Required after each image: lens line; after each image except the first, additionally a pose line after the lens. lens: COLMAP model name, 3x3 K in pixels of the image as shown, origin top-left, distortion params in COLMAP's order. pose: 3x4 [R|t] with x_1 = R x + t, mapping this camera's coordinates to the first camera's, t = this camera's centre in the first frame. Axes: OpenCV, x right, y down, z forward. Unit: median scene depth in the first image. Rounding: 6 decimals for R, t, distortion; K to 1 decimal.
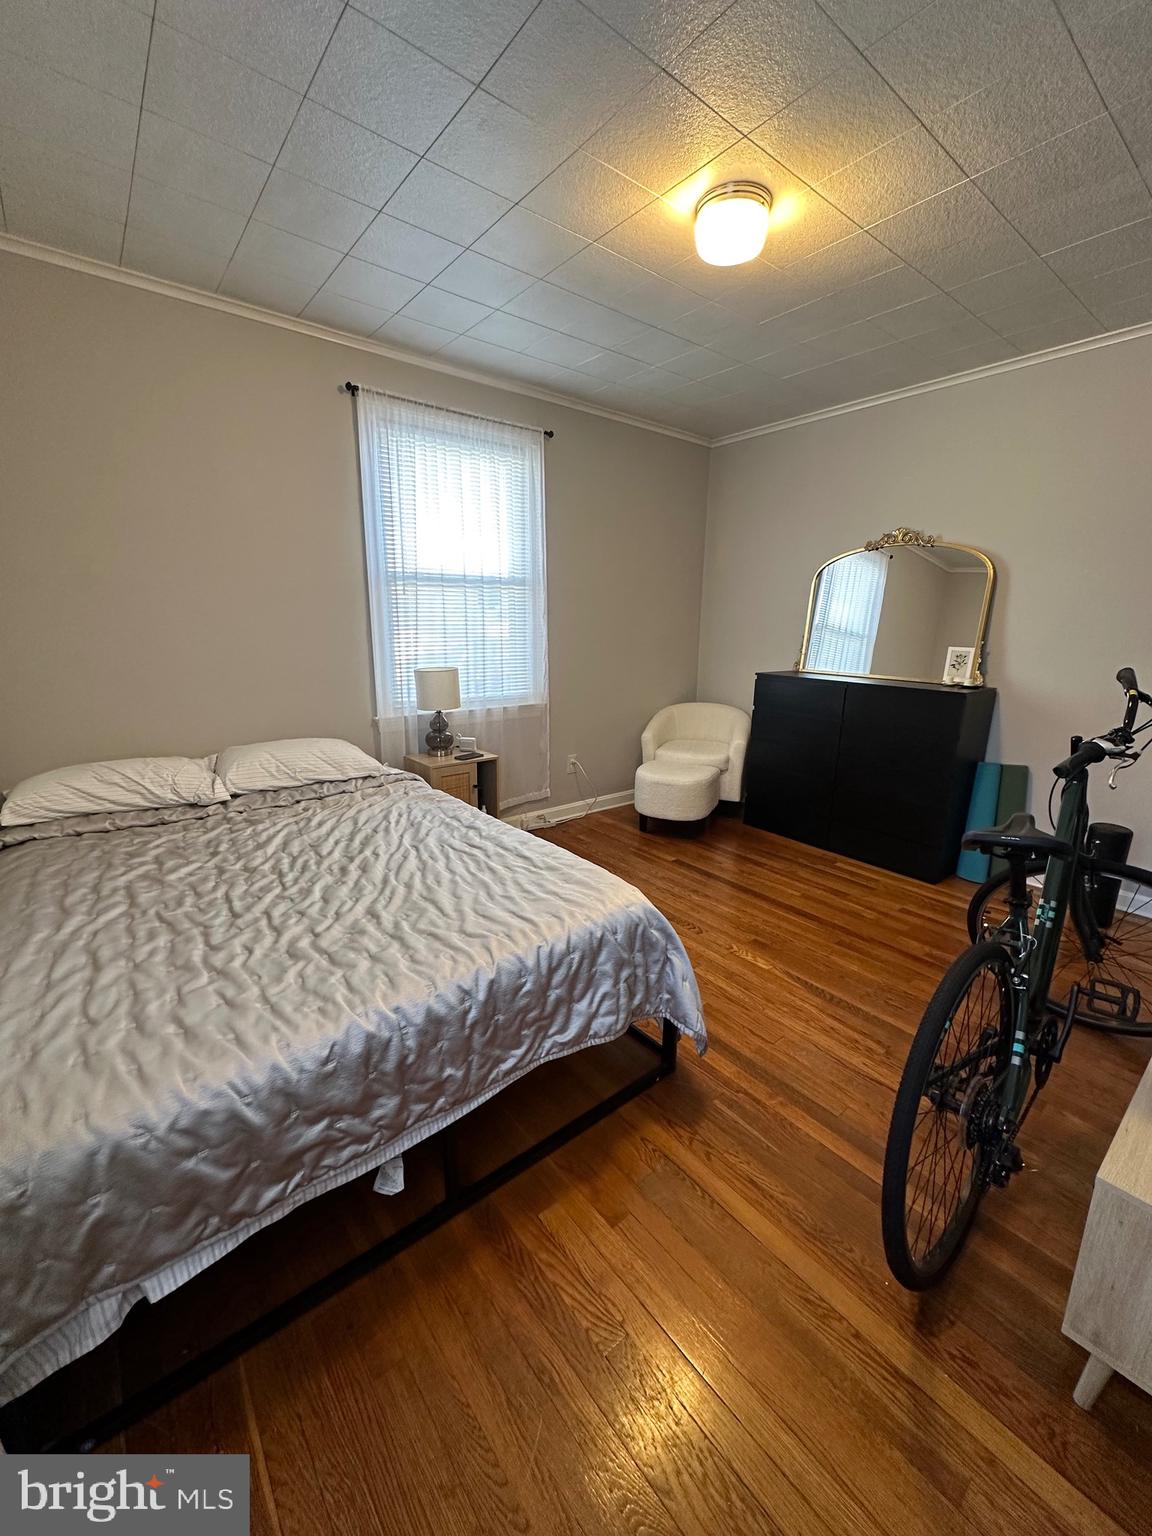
lens RADIAL K [[614.6, 0, 573.9], [0, 614.6, 772.5], [0, 0, 1]] dist [0.000680, 0.000544]
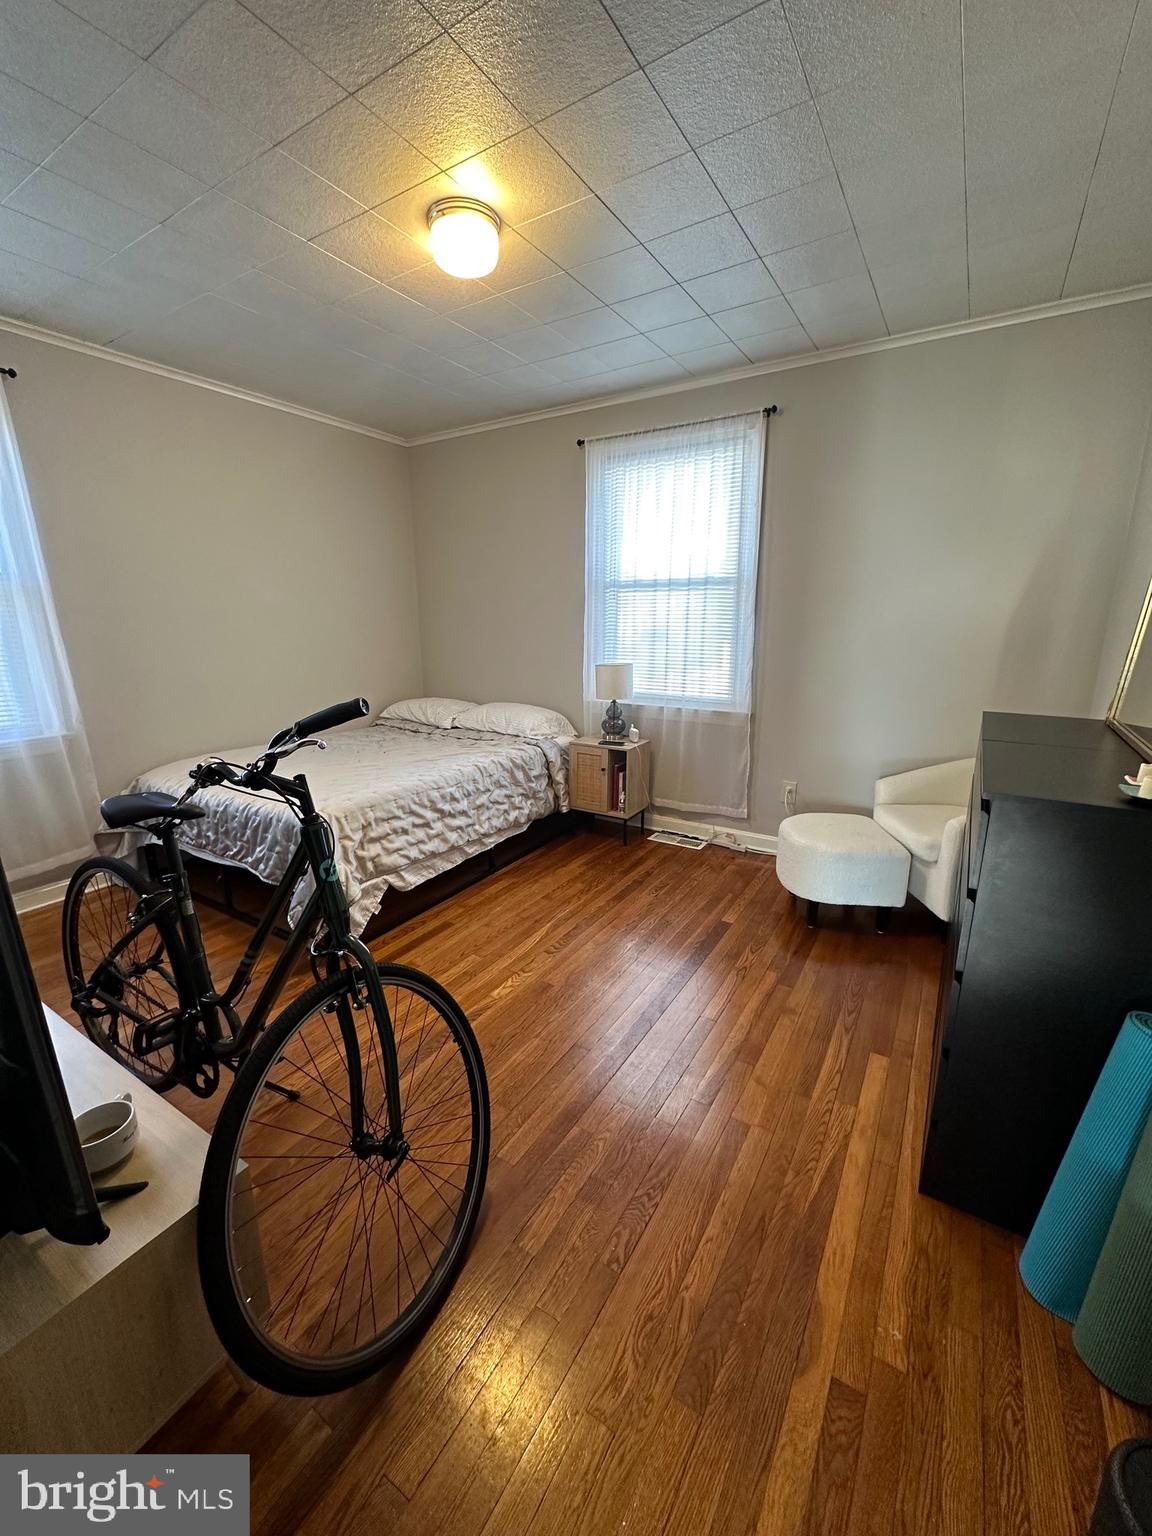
lens RADIAL K [[614.6, 0, 573.8], [0, 614.6, 768.1], [0, 0, 1]] dist [0.000680, 0.000544]
pose [[0.329174, 0.220289, -0.918214, 0.855952], [-0.222000, 0.963205, 0.151497, -0.138933], [0.917802, 0.153975, 0.365967, 0.540561]]
